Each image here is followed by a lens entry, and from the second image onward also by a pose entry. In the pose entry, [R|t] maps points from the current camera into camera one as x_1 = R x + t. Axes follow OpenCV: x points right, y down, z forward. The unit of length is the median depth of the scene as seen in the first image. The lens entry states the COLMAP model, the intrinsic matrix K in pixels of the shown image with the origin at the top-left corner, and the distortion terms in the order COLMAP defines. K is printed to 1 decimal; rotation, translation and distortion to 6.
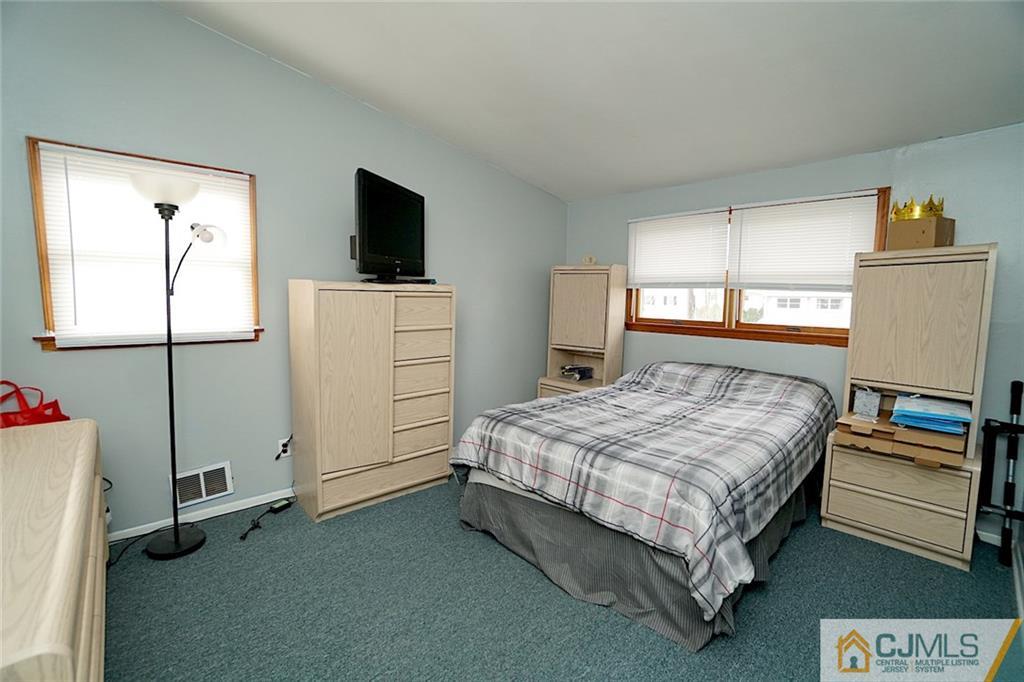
lens RADIAL K [[449.6, 0, 505.5], [0, 449.6, 343.3], [0, 0, 1]] dist [-0.063063, 0.021446]
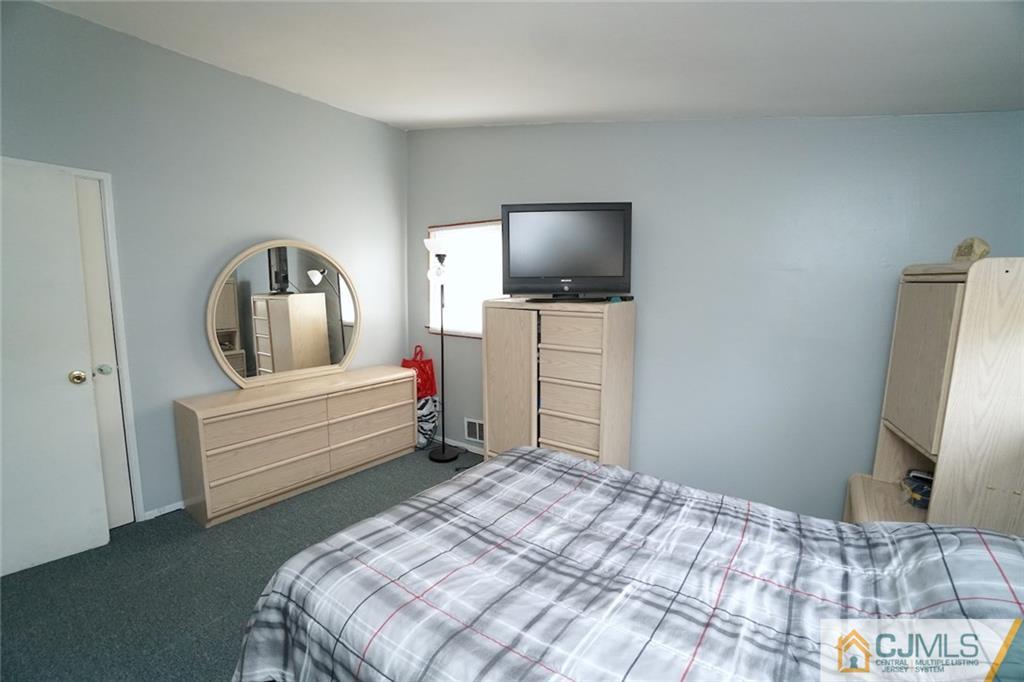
lens RADIAL K [[449.6, 0, 505.5], [0, 449.6, 343.3], [0, 0, 1]] dist [-0.063063, 0.021446]
pose [[0.185787, 0.121200, -0.975087, 0.977277], [-0.103400, 0.989265, 0.103261, -0.175524], [0.977134, 0.081639, 0.196325, 0.896919]]
